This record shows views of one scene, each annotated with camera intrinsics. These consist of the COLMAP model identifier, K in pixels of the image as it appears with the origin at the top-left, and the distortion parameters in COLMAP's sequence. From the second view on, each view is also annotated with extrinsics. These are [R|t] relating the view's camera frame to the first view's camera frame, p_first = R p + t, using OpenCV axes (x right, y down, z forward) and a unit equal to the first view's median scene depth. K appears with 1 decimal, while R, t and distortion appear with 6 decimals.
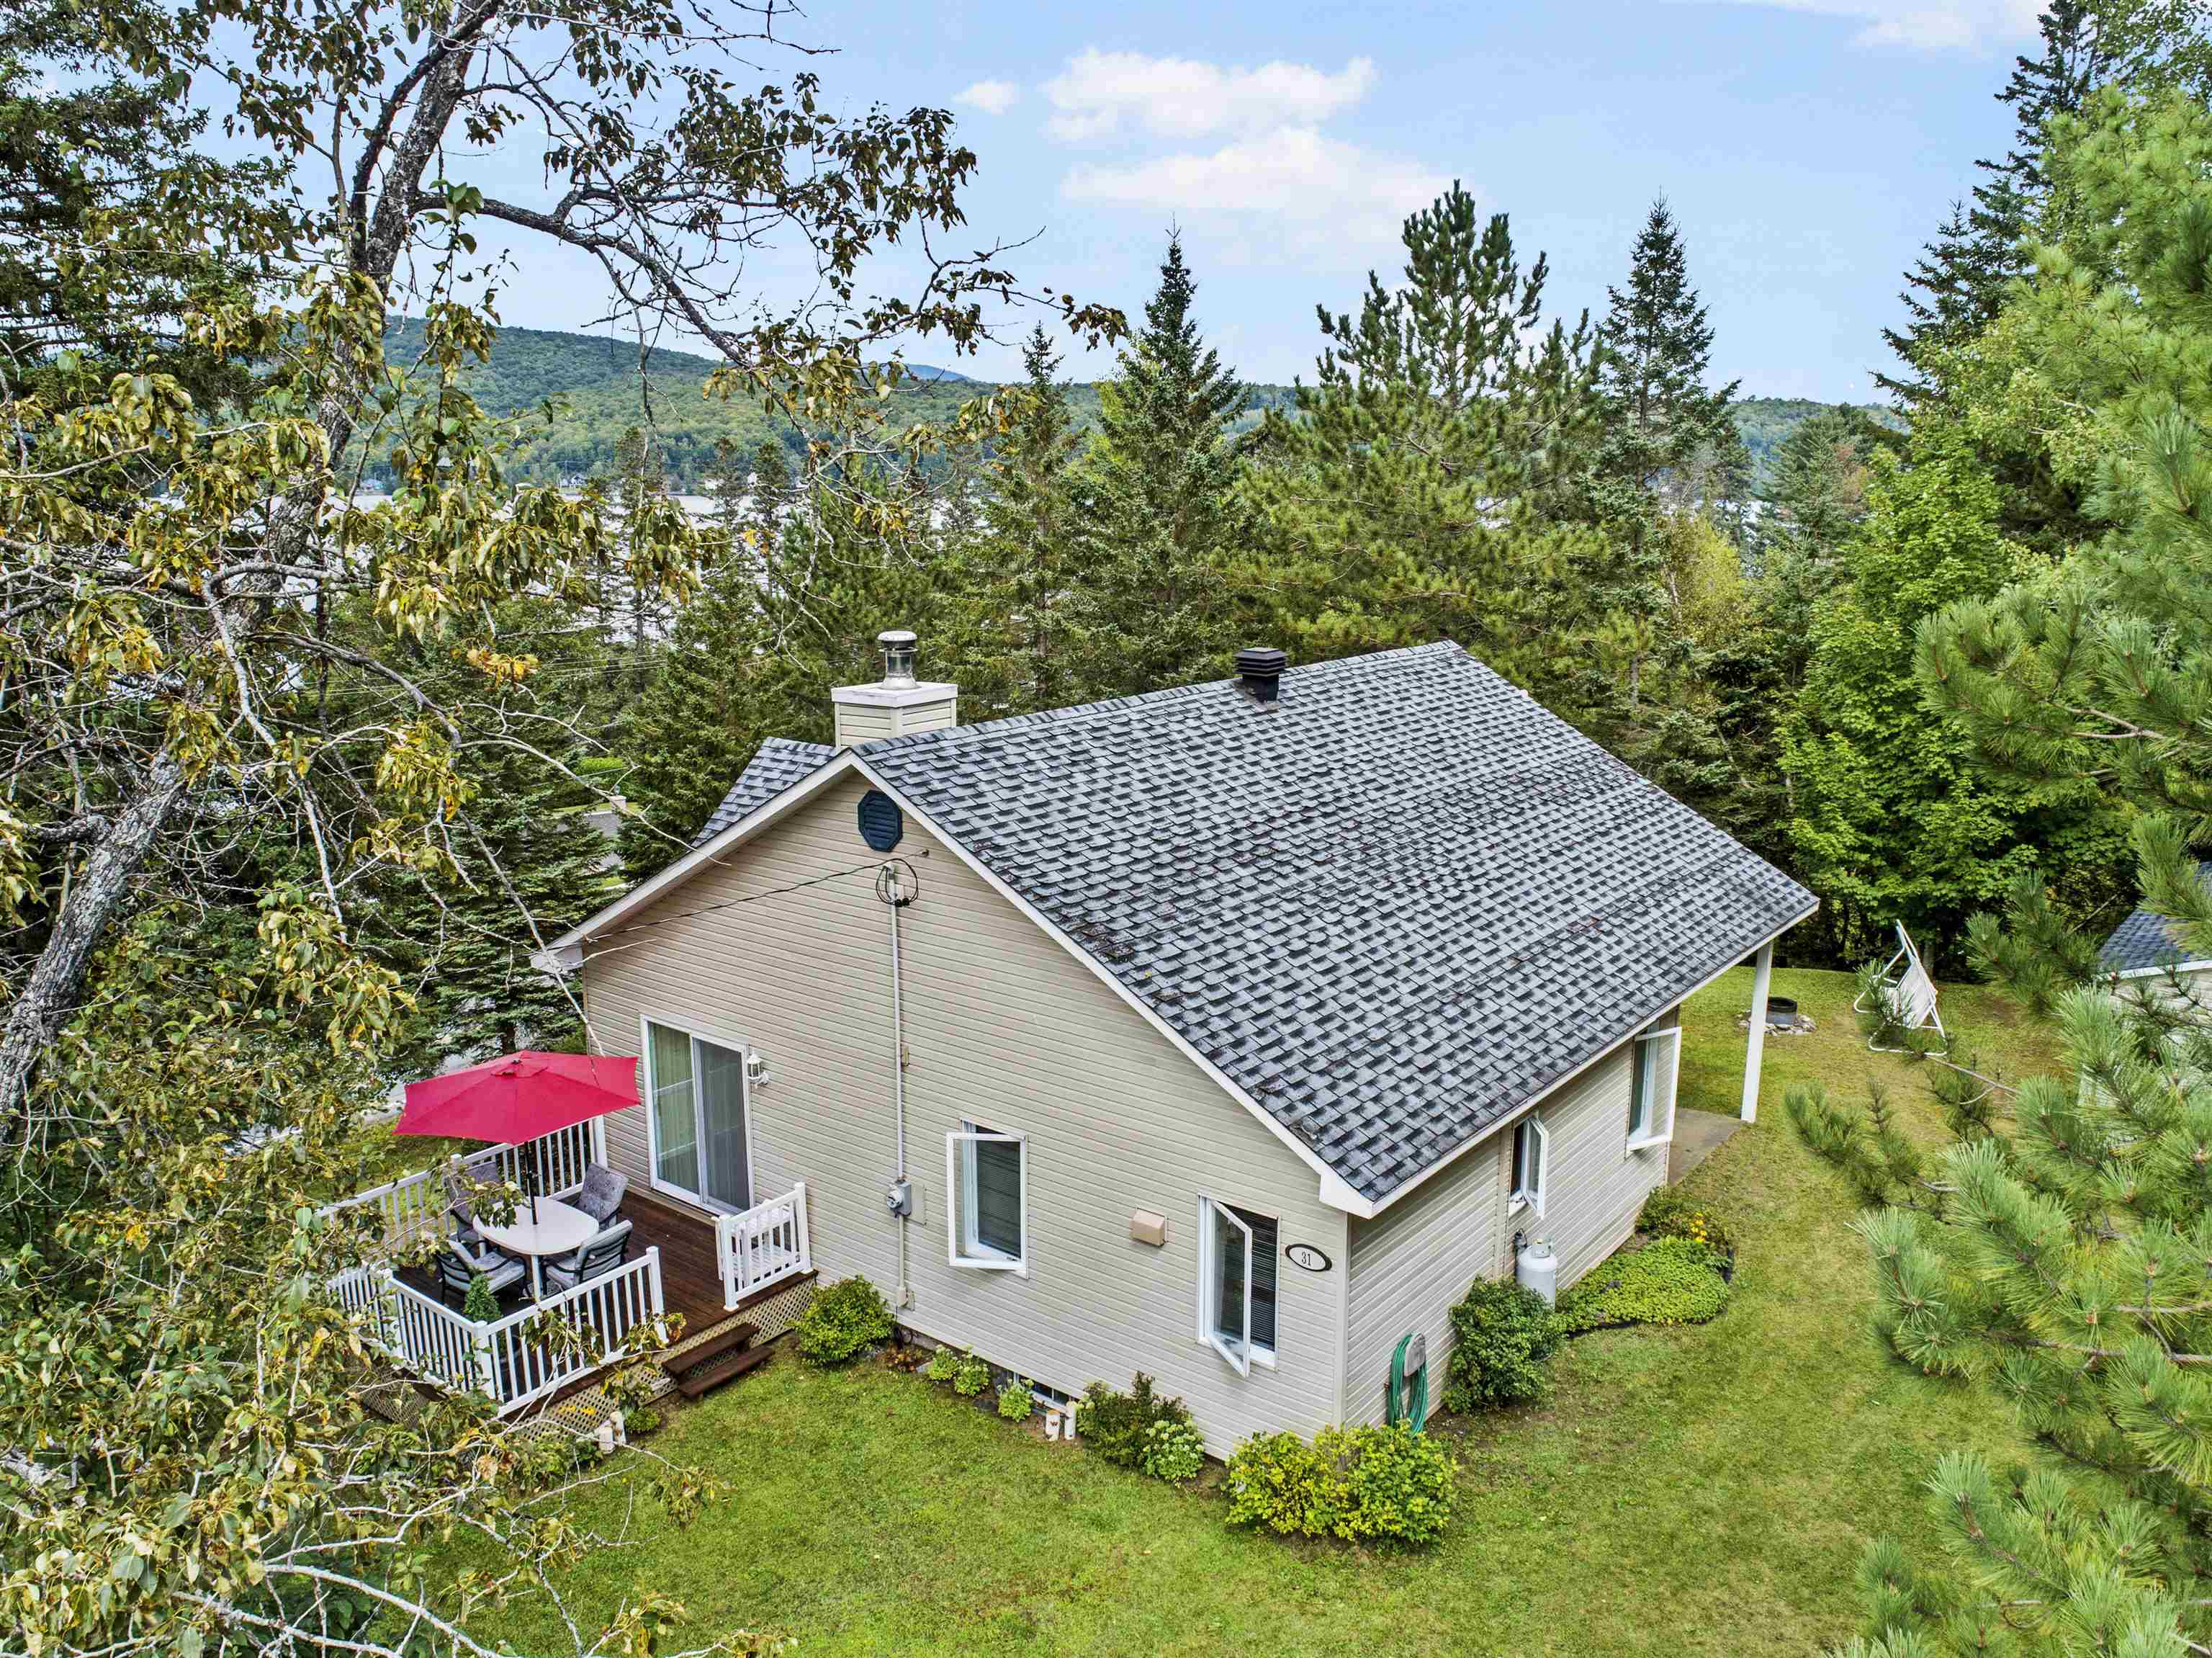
lens RADIAL K [[1703.4, 0, 1106.0], [0, 1703.4, 829.0], [0, 0, 1]] dist [-0.021819, -0.004981]
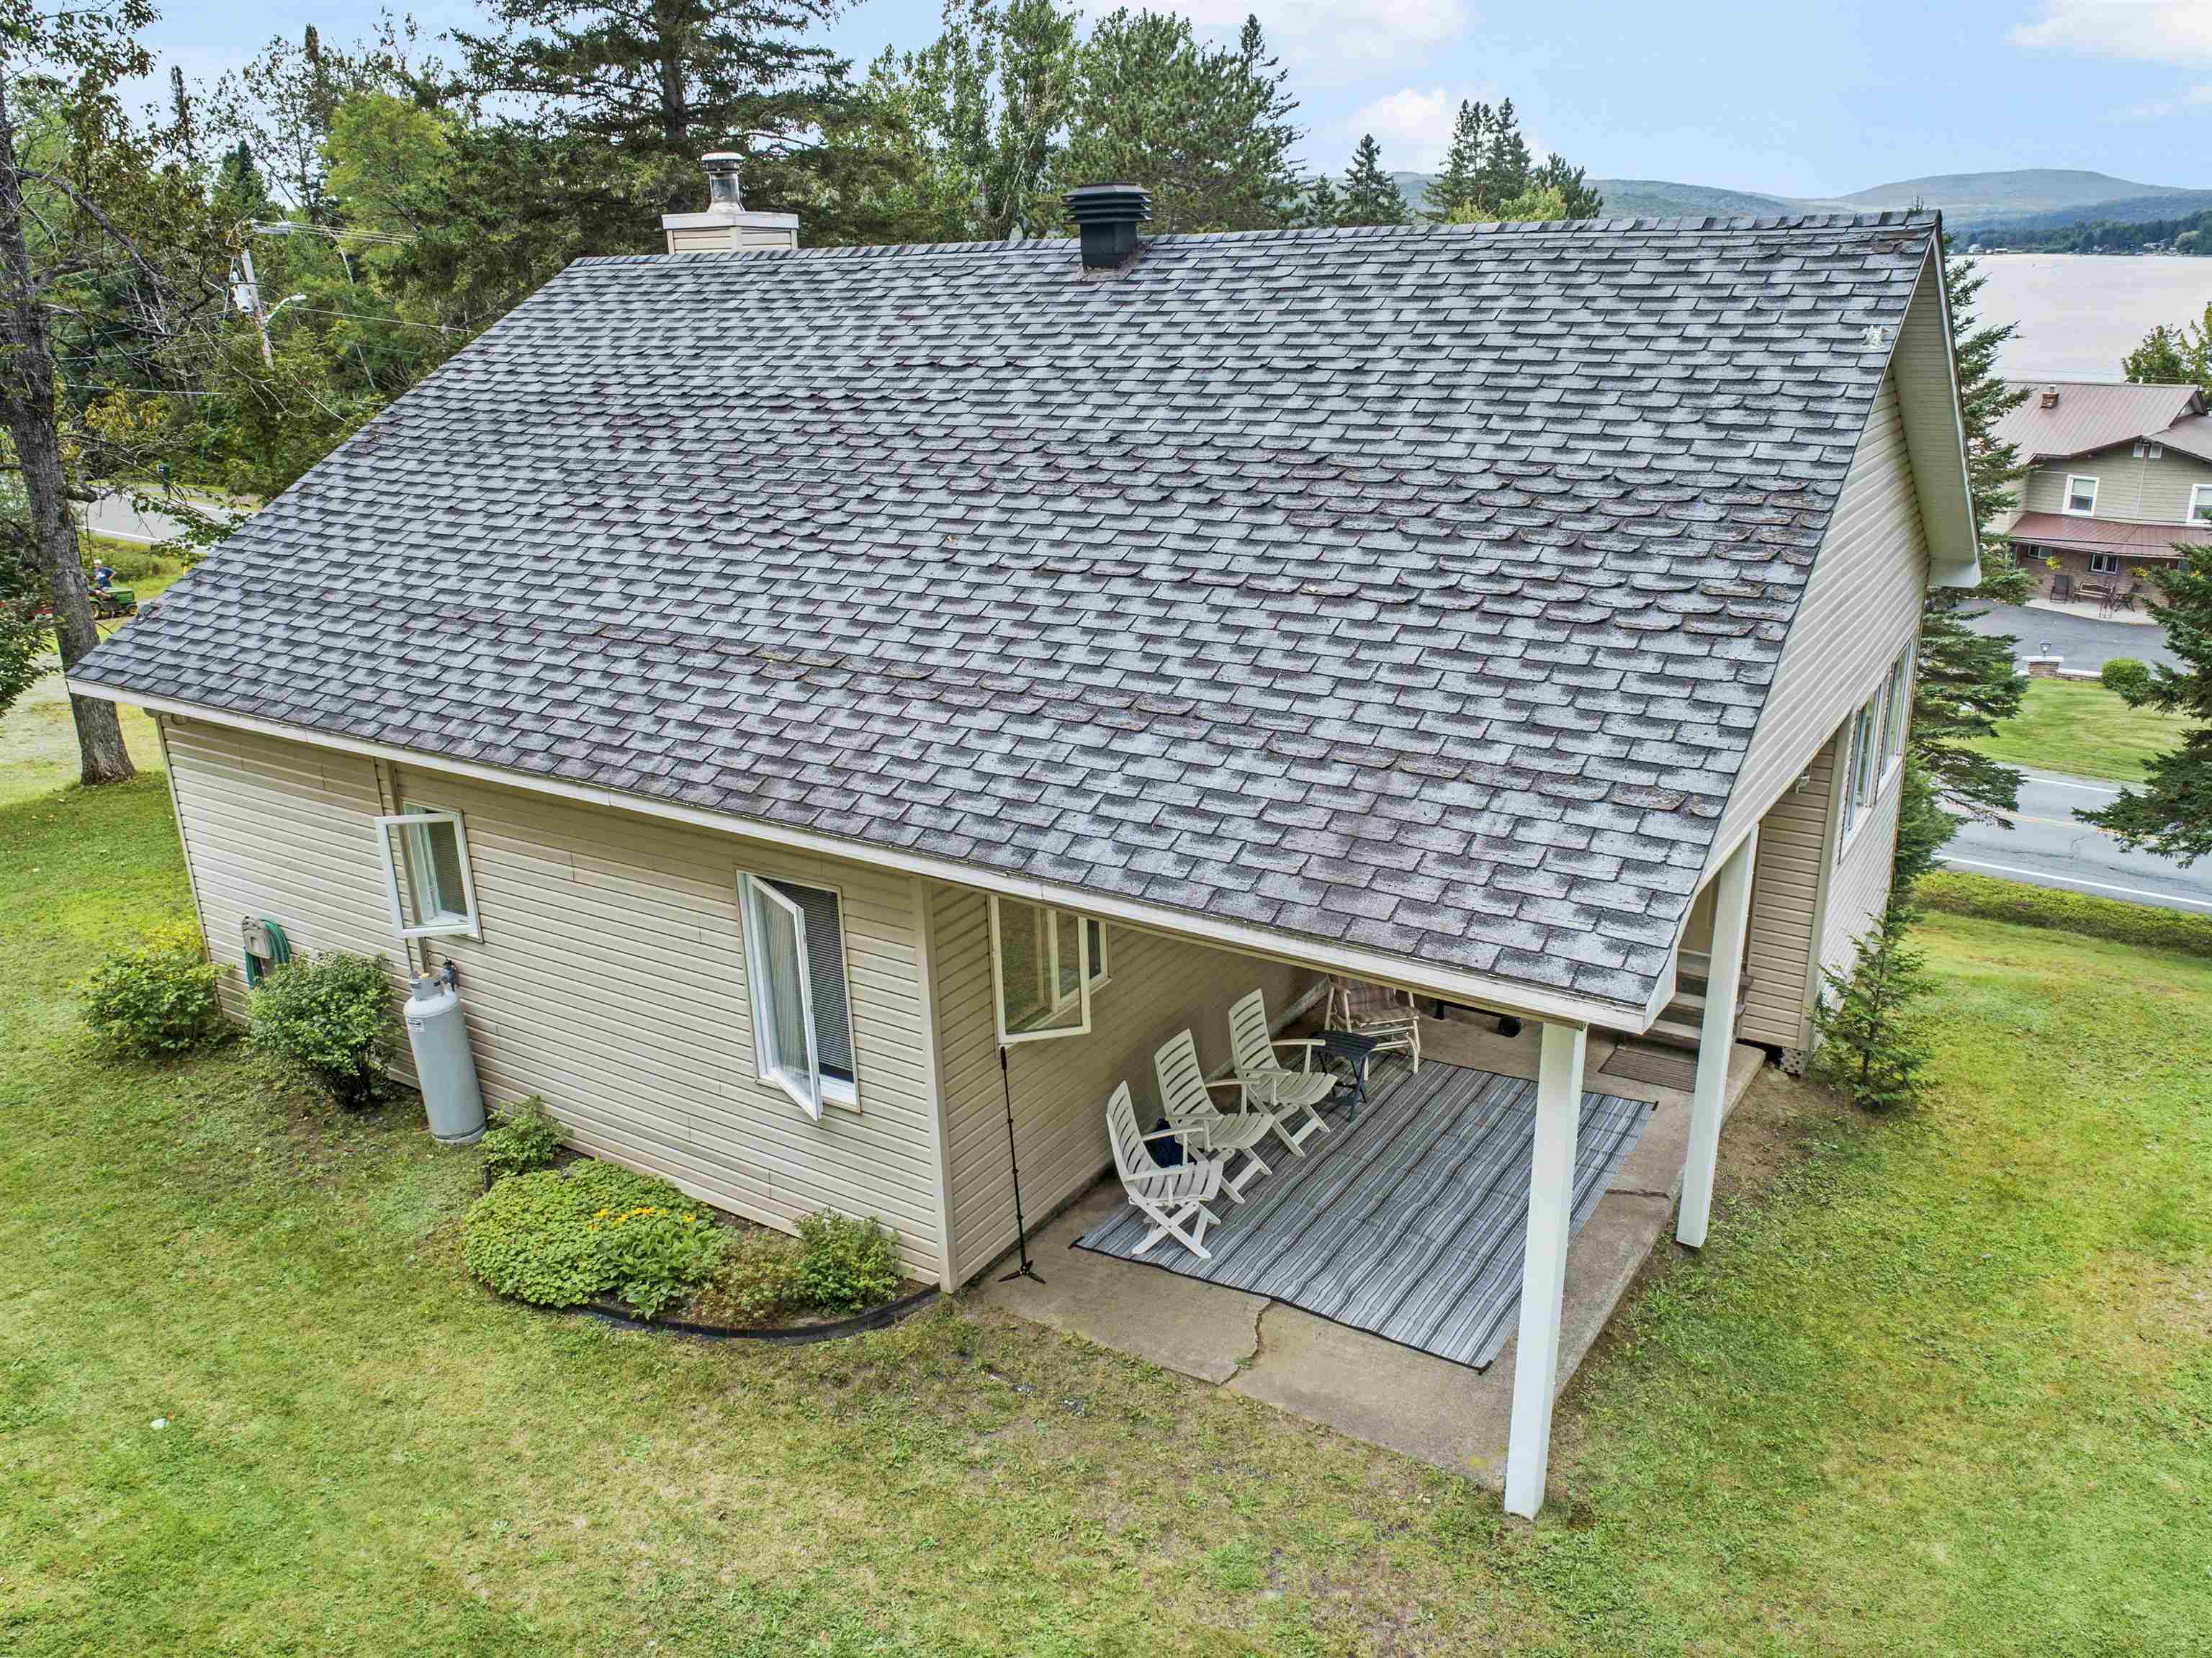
lens RADIAL K [[1703.0, 0, 1106.0], [0, 1703.0, 829.0], [0, 0, 1]] dist [-0.021819, -0.004981]
pose [[0.094250, 0.312422, -0.945256, 0.896935], [-0.186245, 0.938253, 0.291537, -0.076351], [0.977972, 0.148572, 0.146617, 1.109961]]
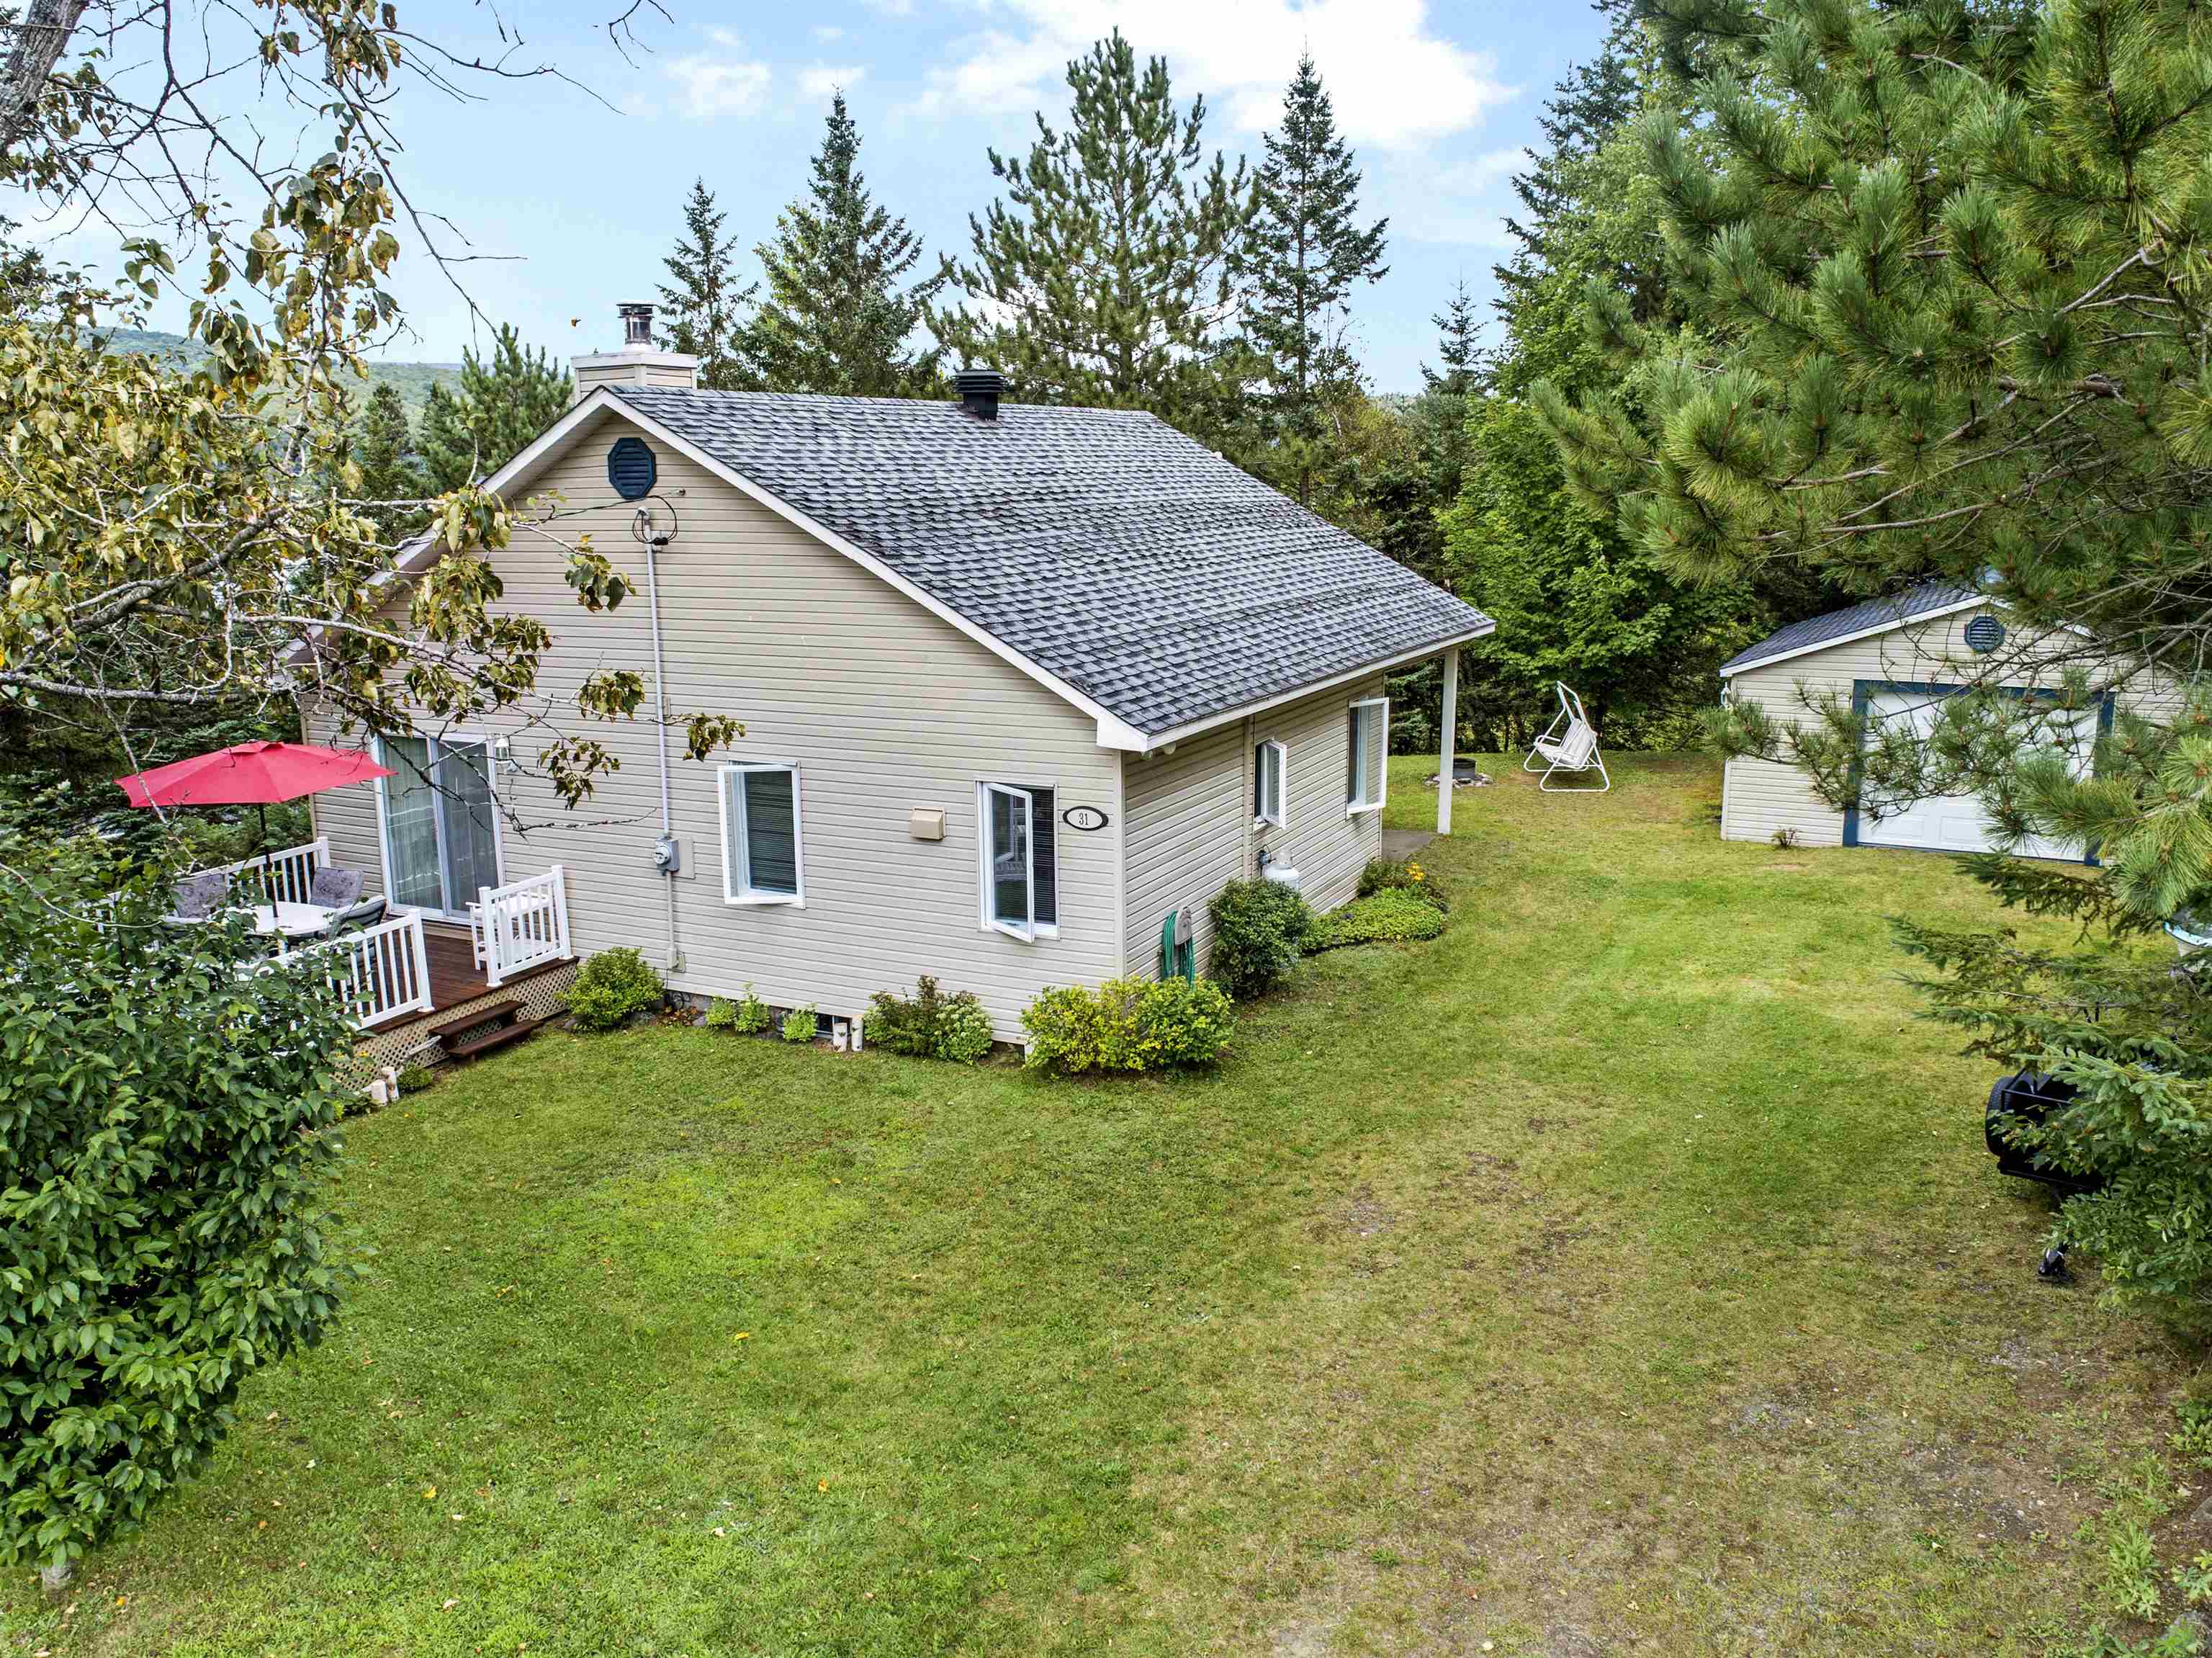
lens RADIAL K [[1749.6, 0, 1106.0], [0, 1749.6, 829.0], [0, 0, 1]] dist [-0.030746, -0.000638]
pose [[0.978587, -0.051754, 0.199221, -0.070370], [0.052706, 0.998610, 0.000527, 0.210022], [-0.198972, 0.009984, 0.979954, -0.061156]]
